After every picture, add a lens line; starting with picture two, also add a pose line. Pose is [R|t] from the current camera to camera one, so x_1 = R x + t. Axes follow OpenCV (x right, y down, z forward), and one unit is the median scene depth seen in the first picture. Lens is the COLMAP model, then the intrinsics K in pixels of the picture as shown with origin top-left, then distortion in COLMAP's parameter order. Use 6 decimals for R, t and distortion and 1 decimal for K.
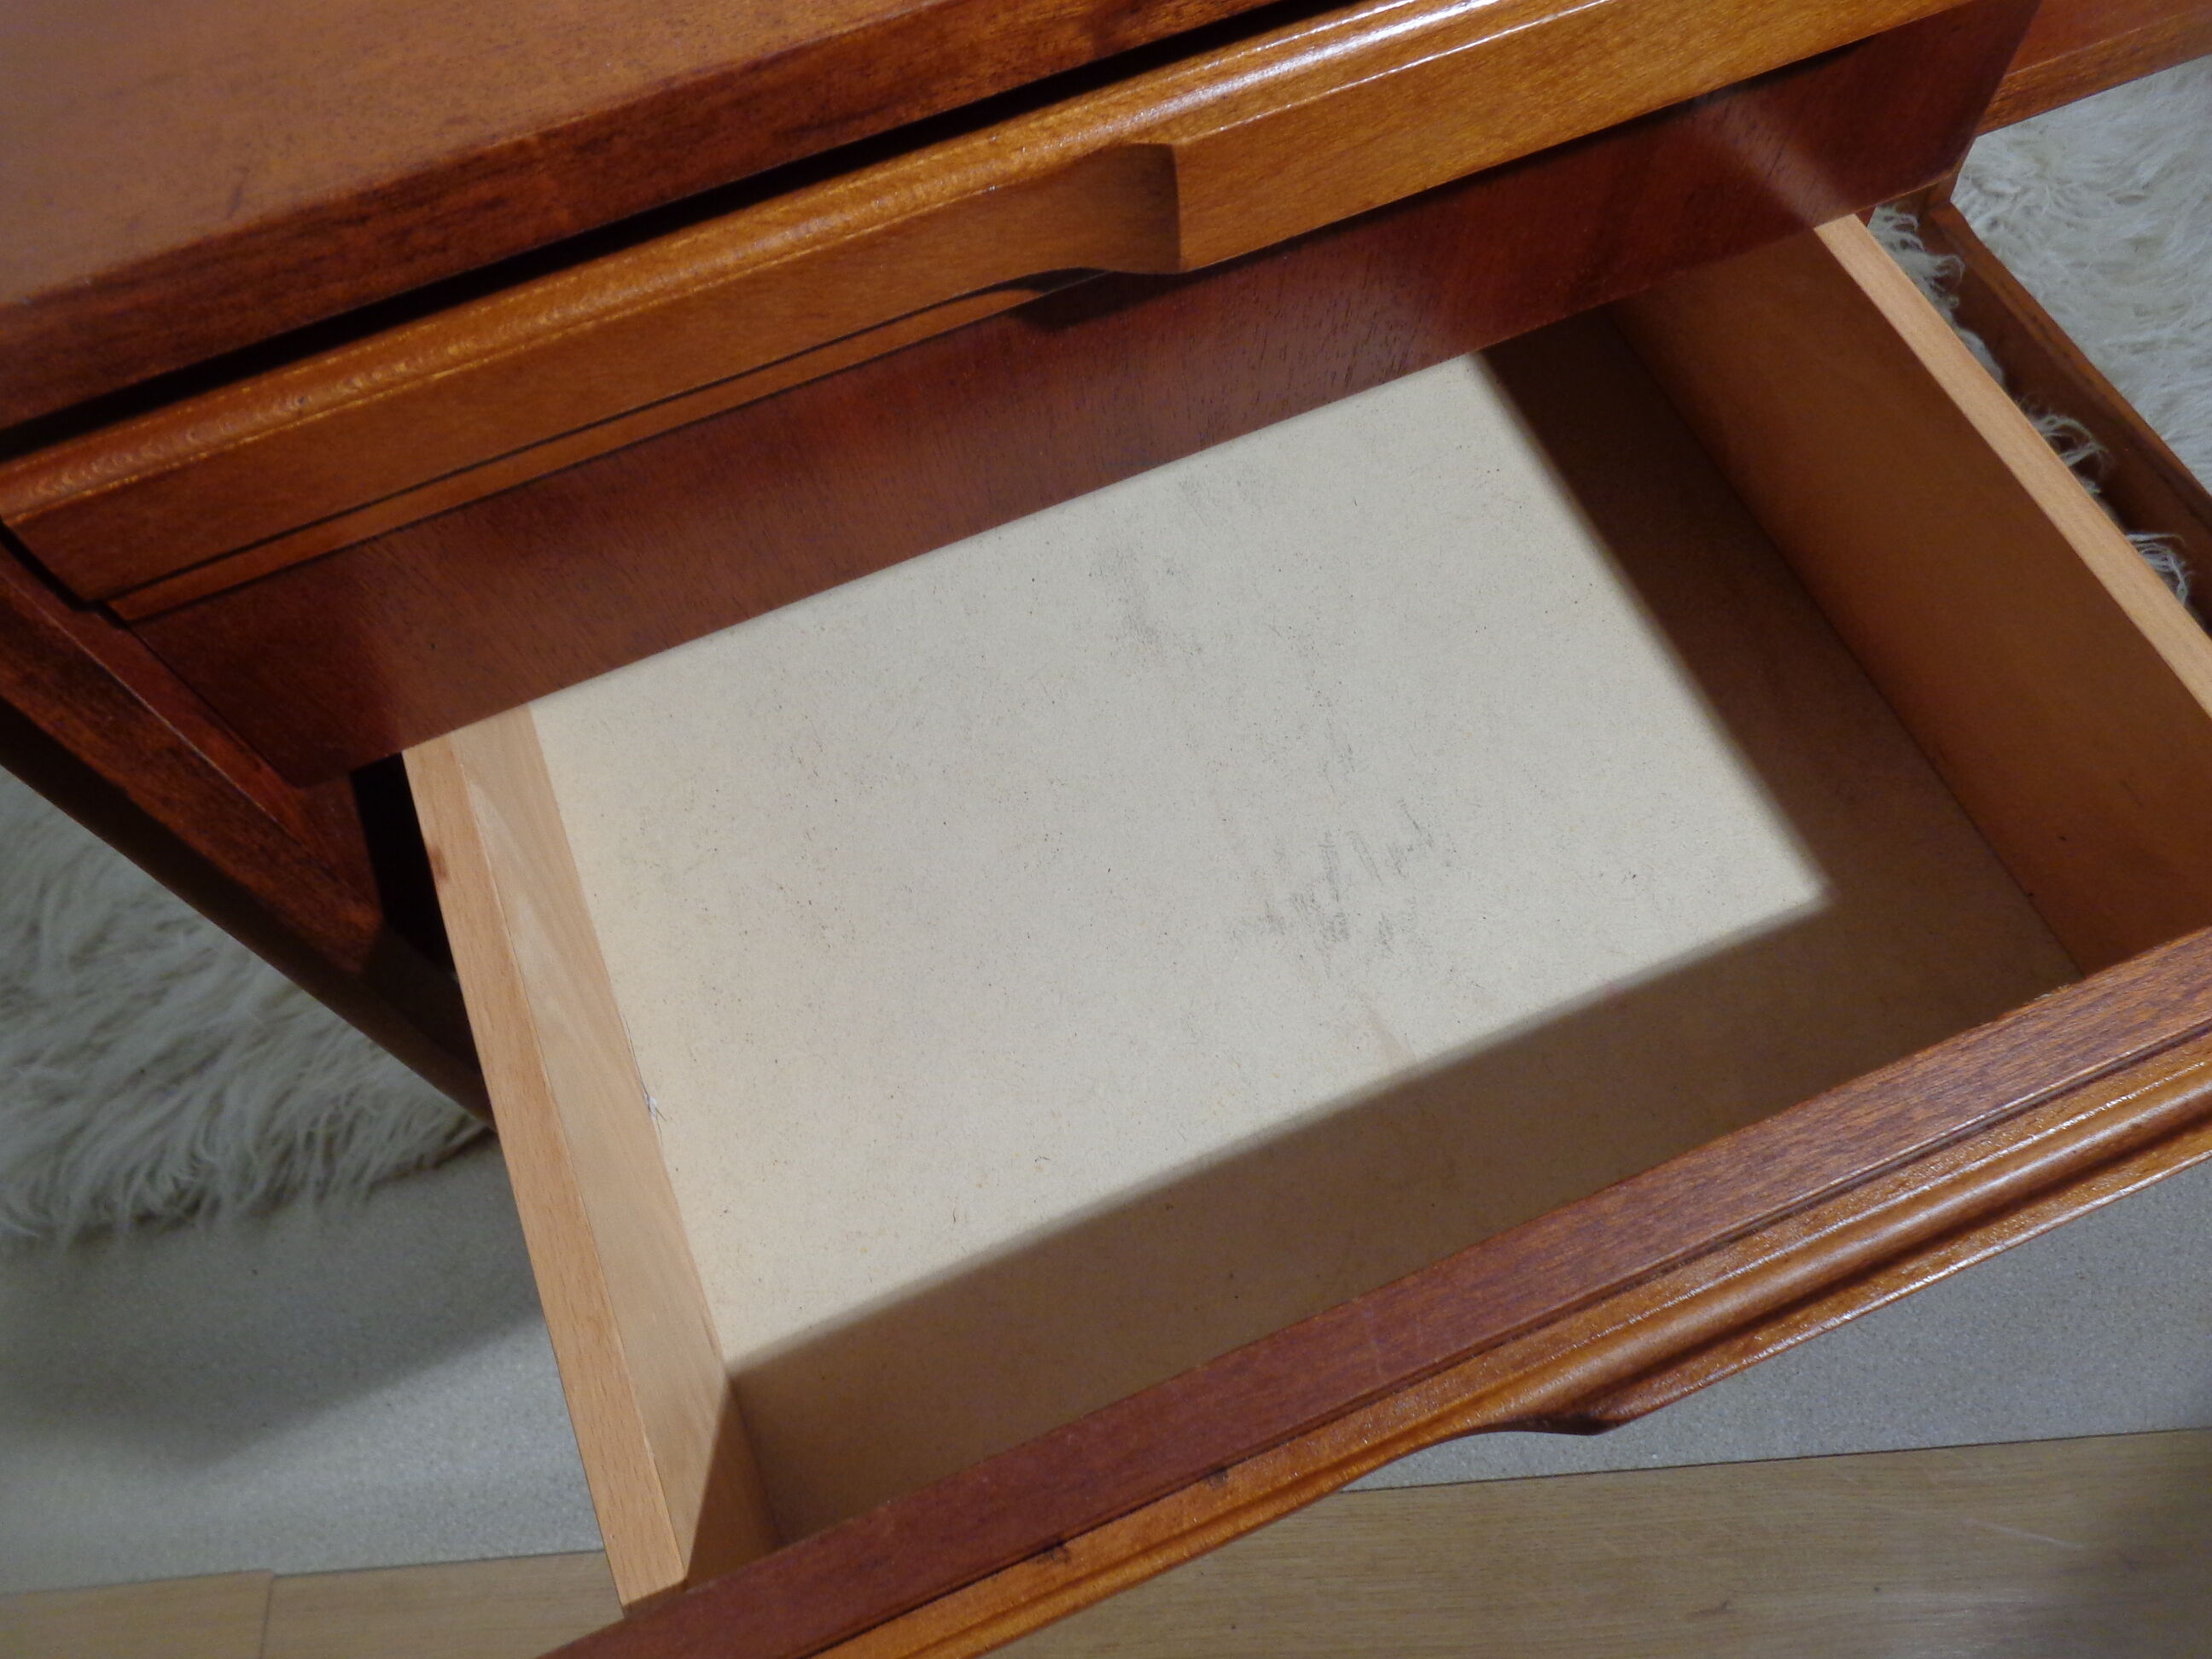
lens RADIAL K [[1662.3, 0, 1068.6], [0, 1662.3, 830.1], [0, 0, 1]] dist [0.001590, 0.000010]
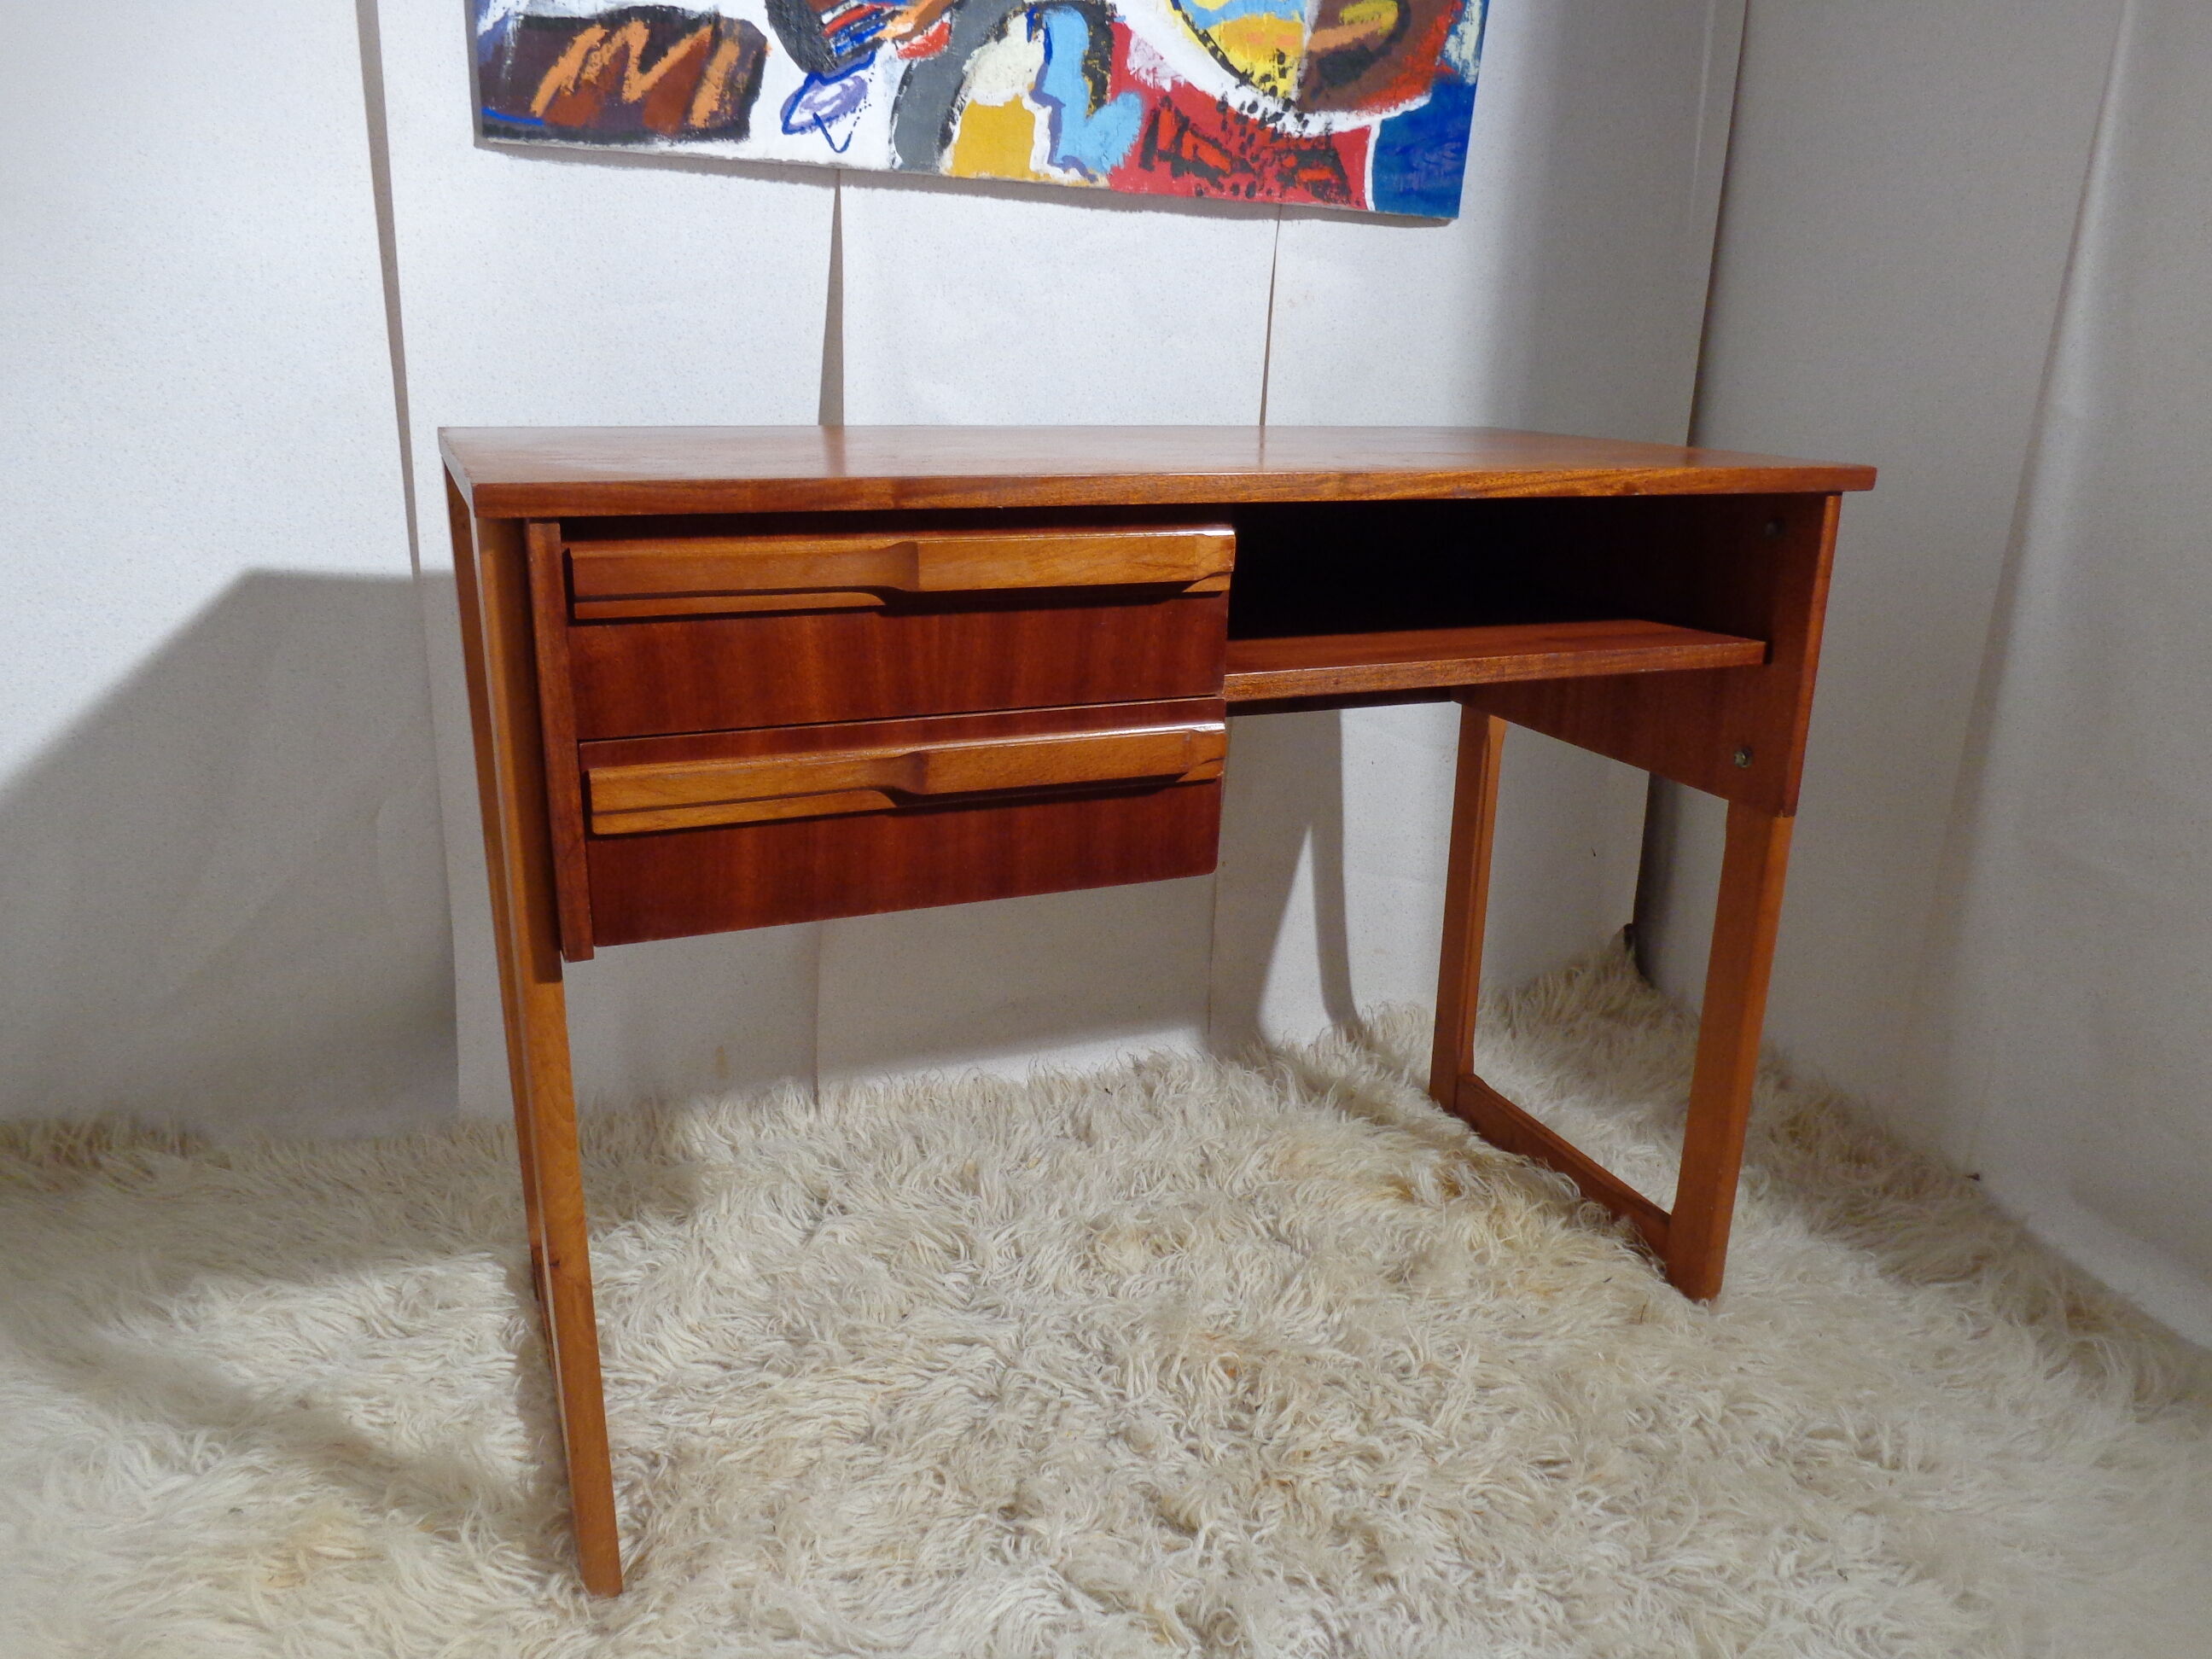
lens RADIAL K [[1655.6, 0, 1106.0], [0, 1655.6, 829.5], [0, 0, 1]] dist [0.000256, -0.002759]
pose [[0.997247, 0.070173, 0.023981, 0.481148], [-0.032120, 0.700206, -0.713218, 2.863542], [-0.066840, 0.710483, 0.700532, -1.214503]]
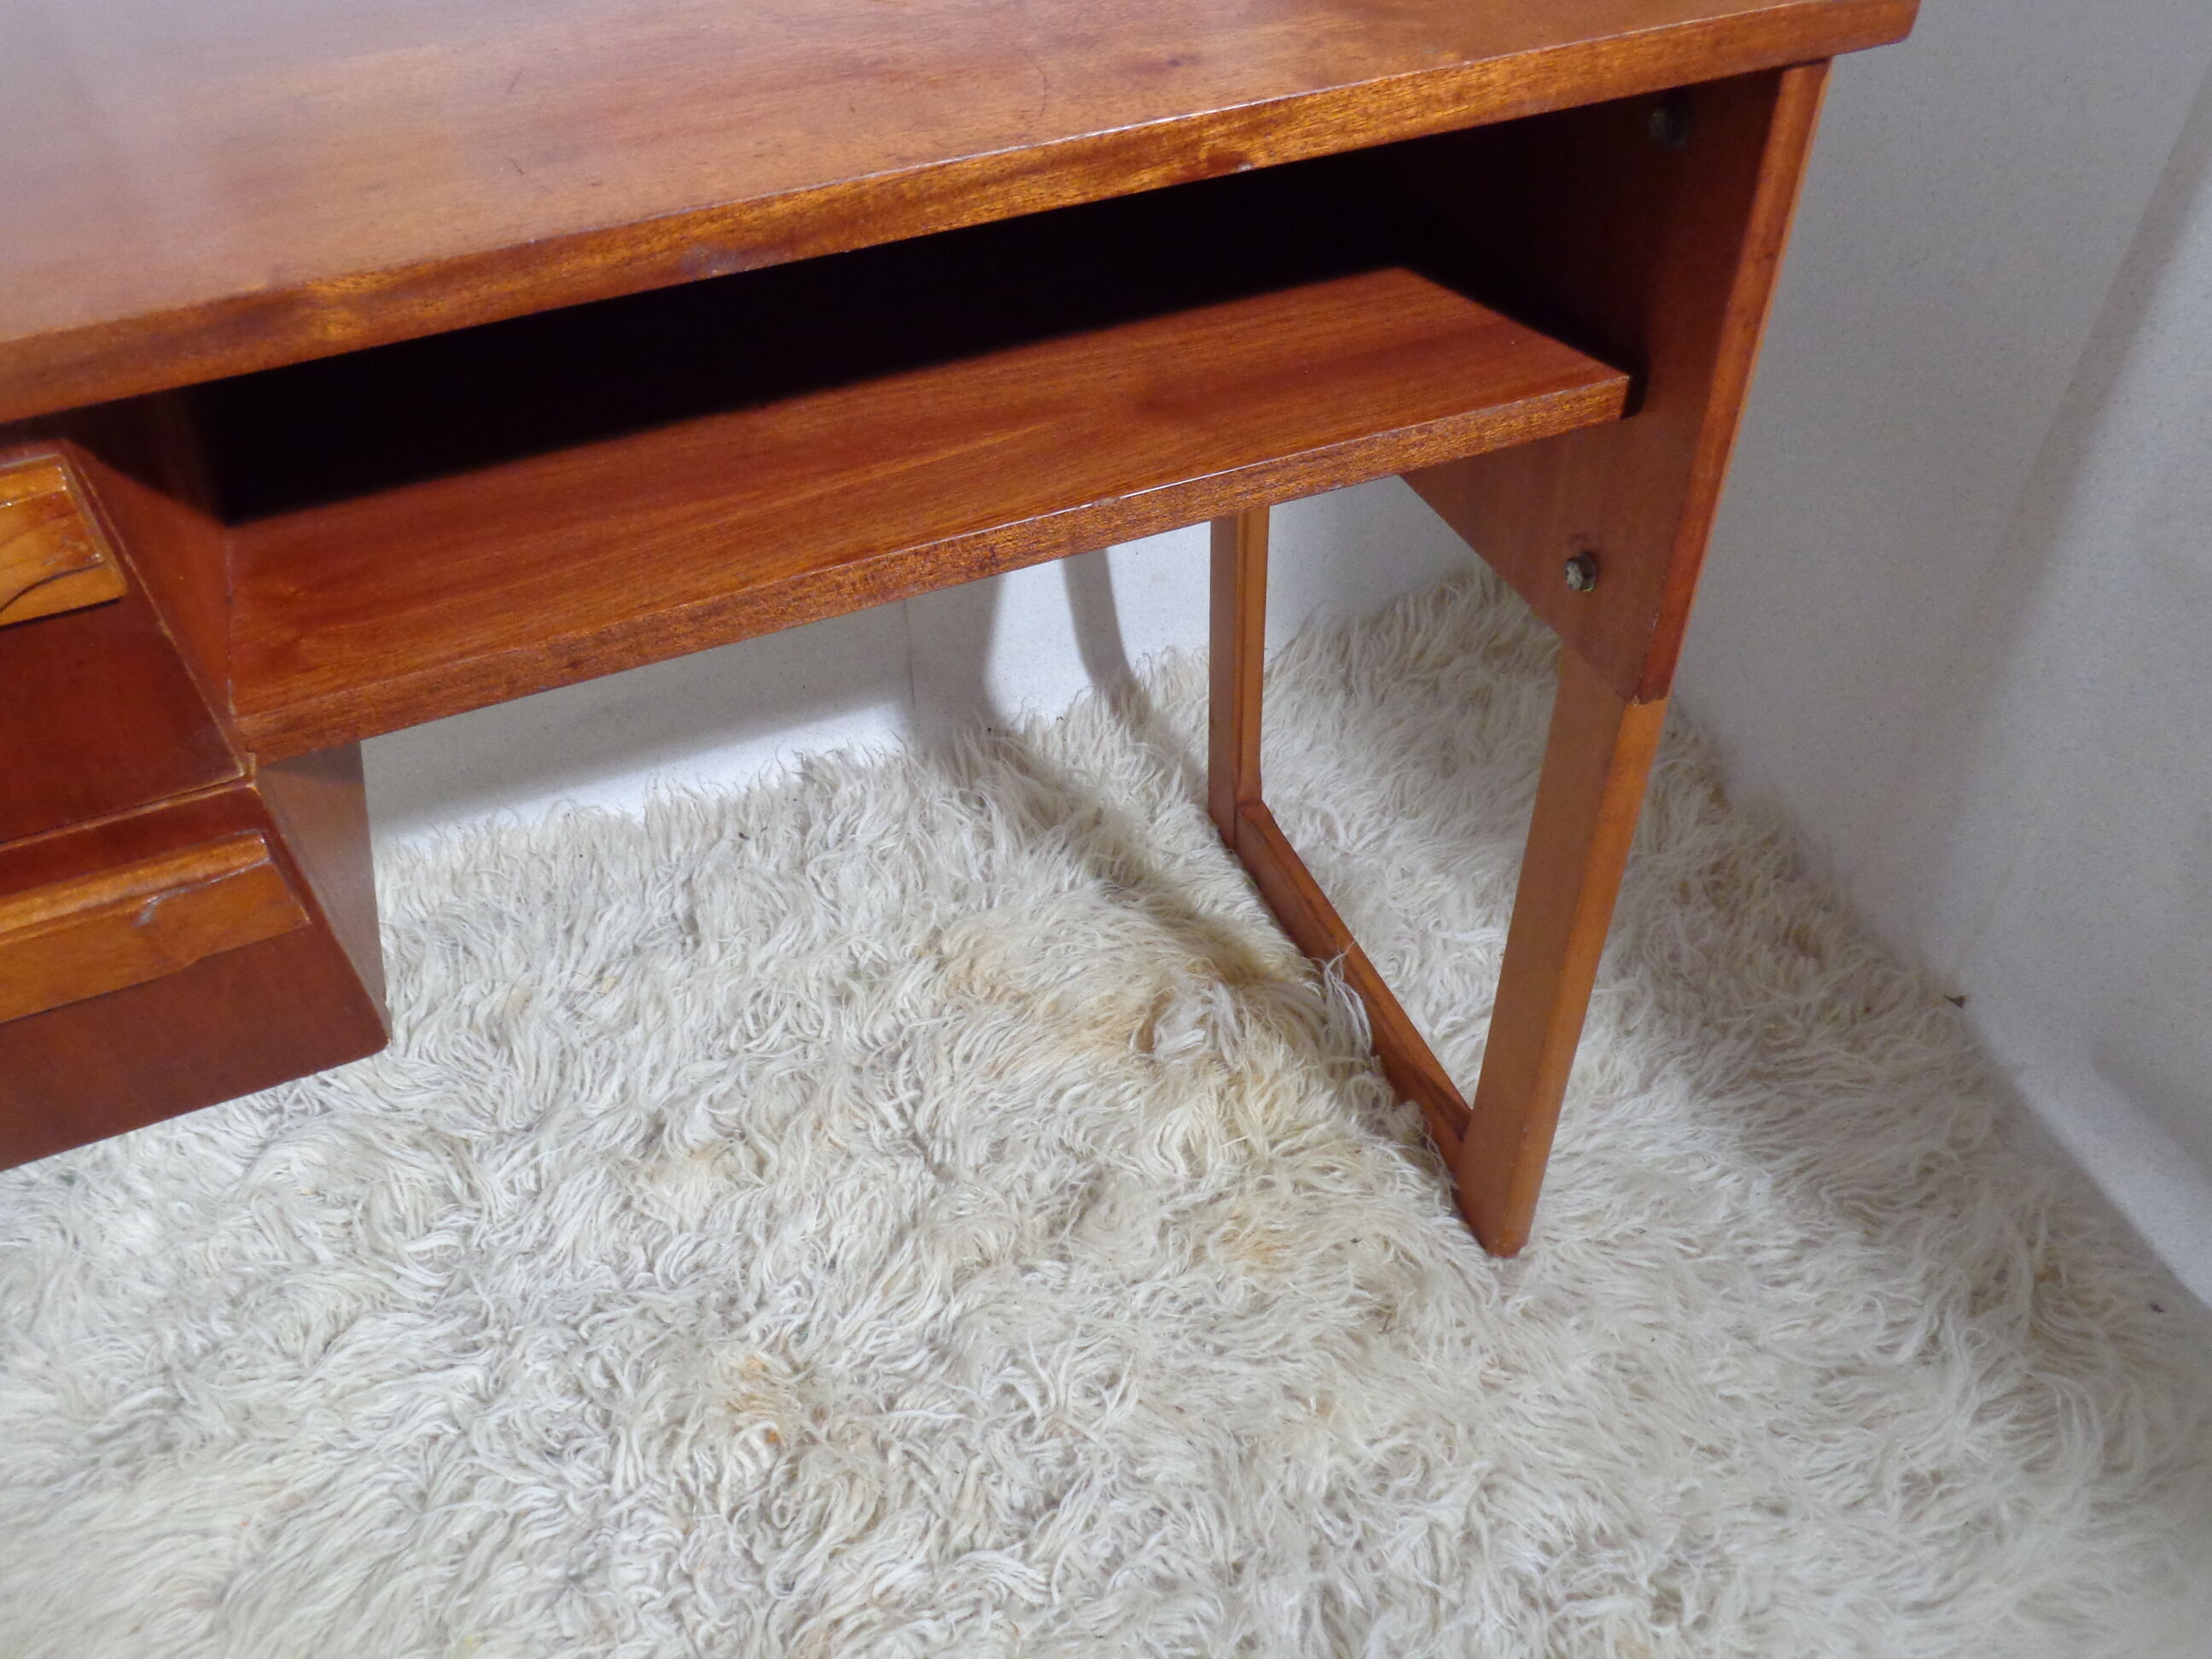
lens RADIAL K [[1656.0, 0, 1114.8], [0, 1656.0, 831.9], [0, 0, 1]] dist [0.002349, -0.002765]
pose [[0.999681, 0.025275, 0.000224, 1.934243], [-0.023887, 0.947634, -0.318464, 0.013920], [-0.008262, 0.318357, 0.947935, -0.180855]]
